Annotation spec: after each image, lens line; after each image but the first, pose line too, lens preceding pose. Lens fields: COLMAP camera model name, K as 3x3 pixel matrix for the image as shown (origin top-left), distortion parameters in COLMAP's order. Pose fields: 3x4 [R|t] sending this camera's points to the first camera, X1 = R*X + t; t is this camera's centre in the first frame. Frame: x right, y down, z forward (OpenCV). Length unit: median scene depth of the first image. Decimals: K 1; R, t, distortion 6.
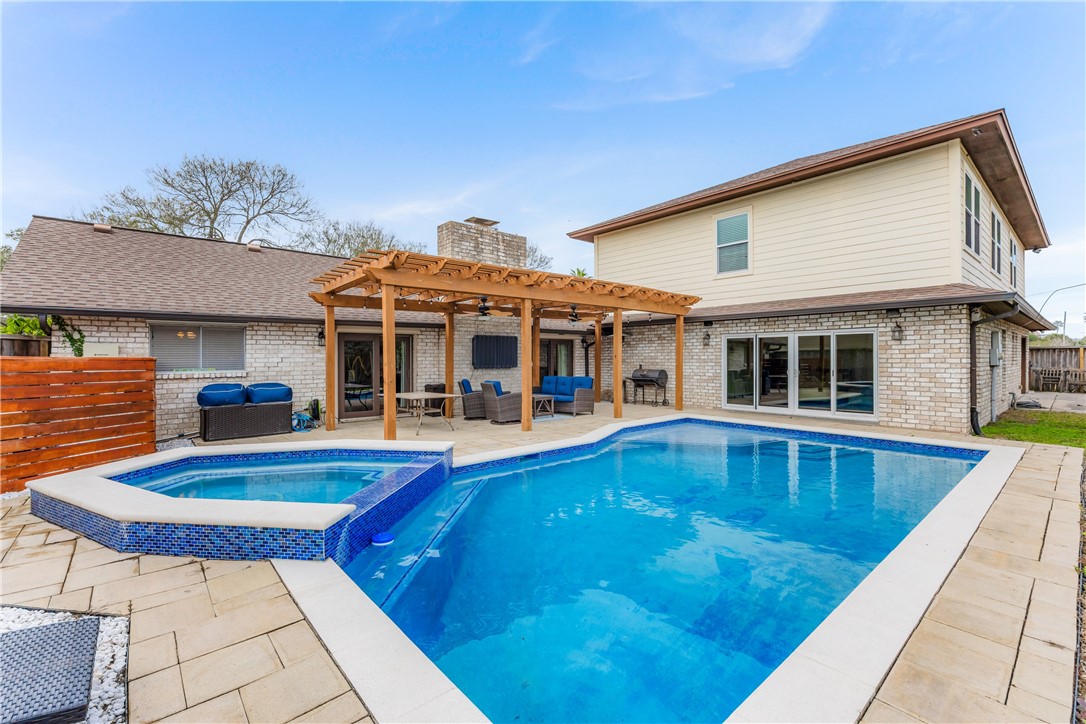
lens RADIAL K [[472.6, 0, 540.0], [0, 472.6, 356.2], [0, 0, 1]] dist [0.001882, 0.000373]
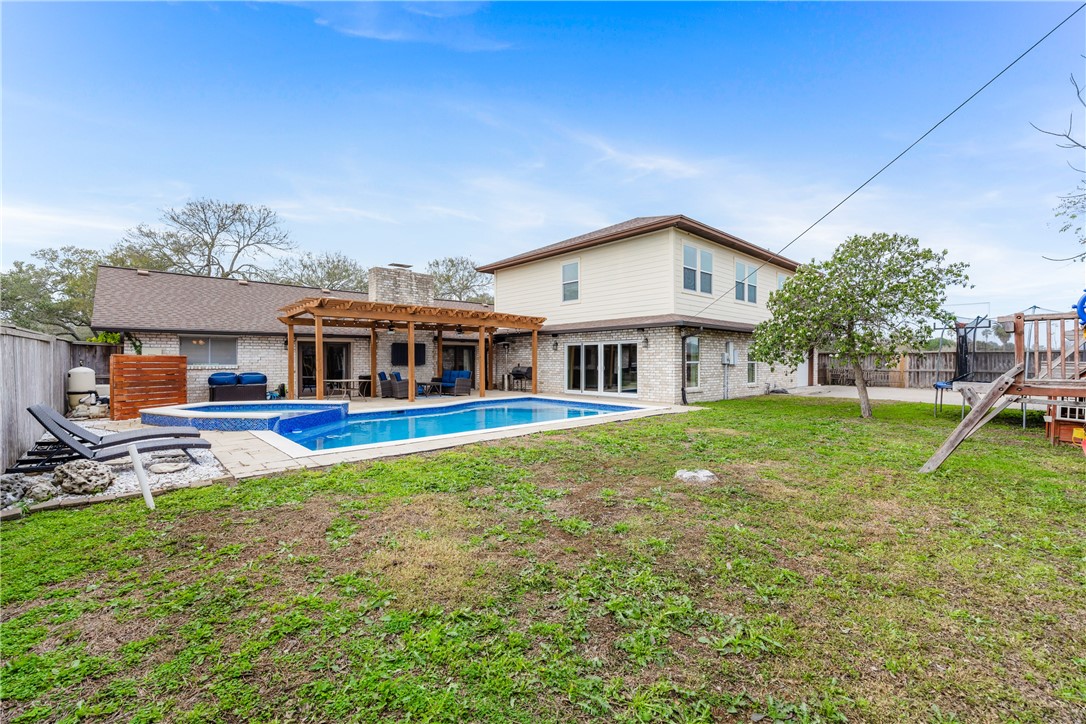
lens RADIAL K [[472.6, 0, 547.7], [0, 472.6, 362.2], [0, 0, 1]] dist [0.001882, 0.000373]
pose [[0.999686, 0.002583, 0.024937, 0.335974], [-0.002665, 0.999991, 0.003267, 0.011106], [-0.024929, -0.003333, 0.999684, -0.543100]]
